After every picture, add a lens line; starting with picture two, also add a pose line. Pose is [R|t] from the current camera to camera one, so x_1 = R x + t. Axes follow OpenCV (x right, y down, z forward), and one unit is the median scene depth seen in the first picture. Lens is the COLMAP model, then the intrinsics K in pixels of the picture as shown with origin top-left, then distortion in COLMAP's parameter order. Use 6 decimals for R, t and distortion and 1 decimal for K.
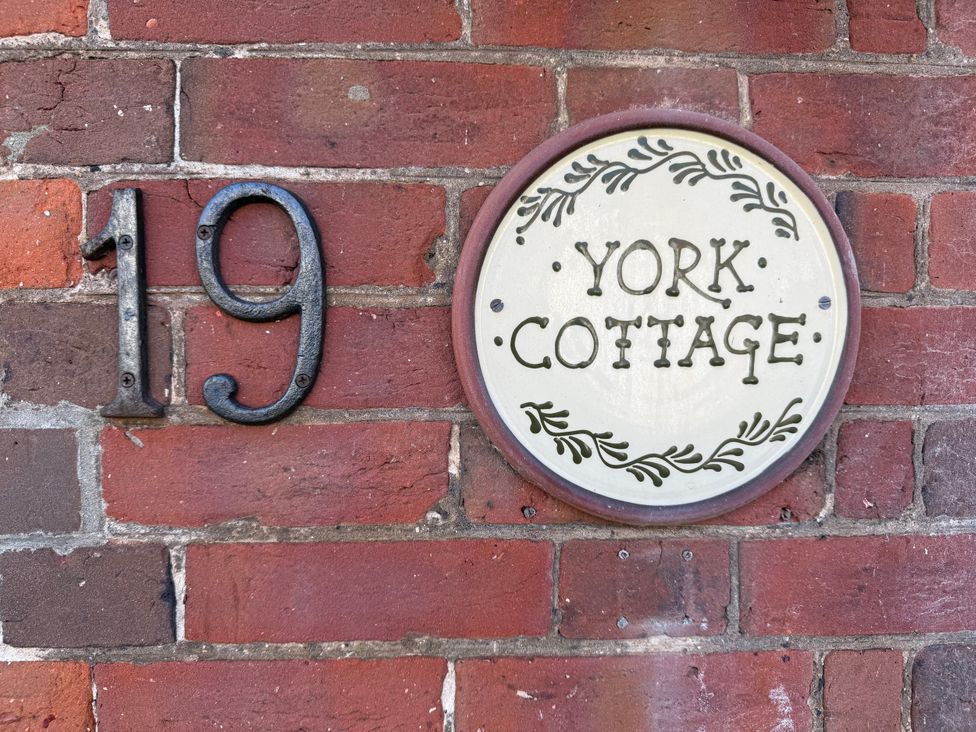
lens RADIAL K [[682.3, 0, 483.0], [0, 682.3, 367.9], [0, 0, 1]] dist [0.095225, -0.160104]
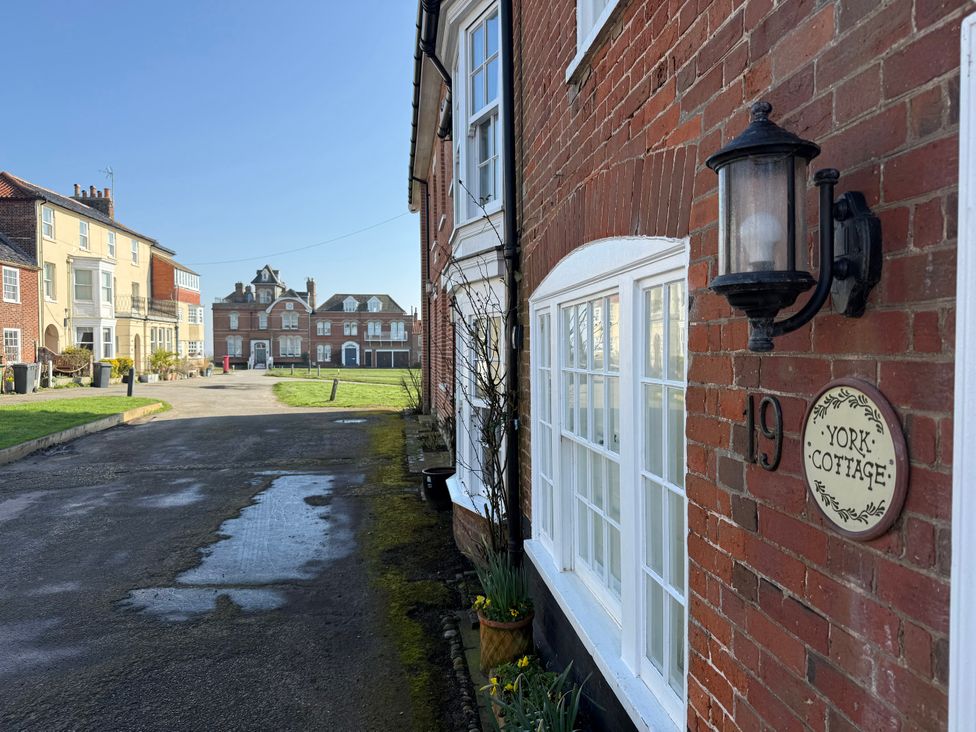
lens RADIAL K [[682.3, 0, 483.0], [0, 682.3, 367.9], [0, 0, 1]] dist [0.095225, -0.160104]
pose [[0.076095, 0.028361, -0.996697, 2.749401], [-0.035716, 0.999031, 0.025701, -0.428801], [0.996461, 0.033643, 0.077034, -0.584693]]
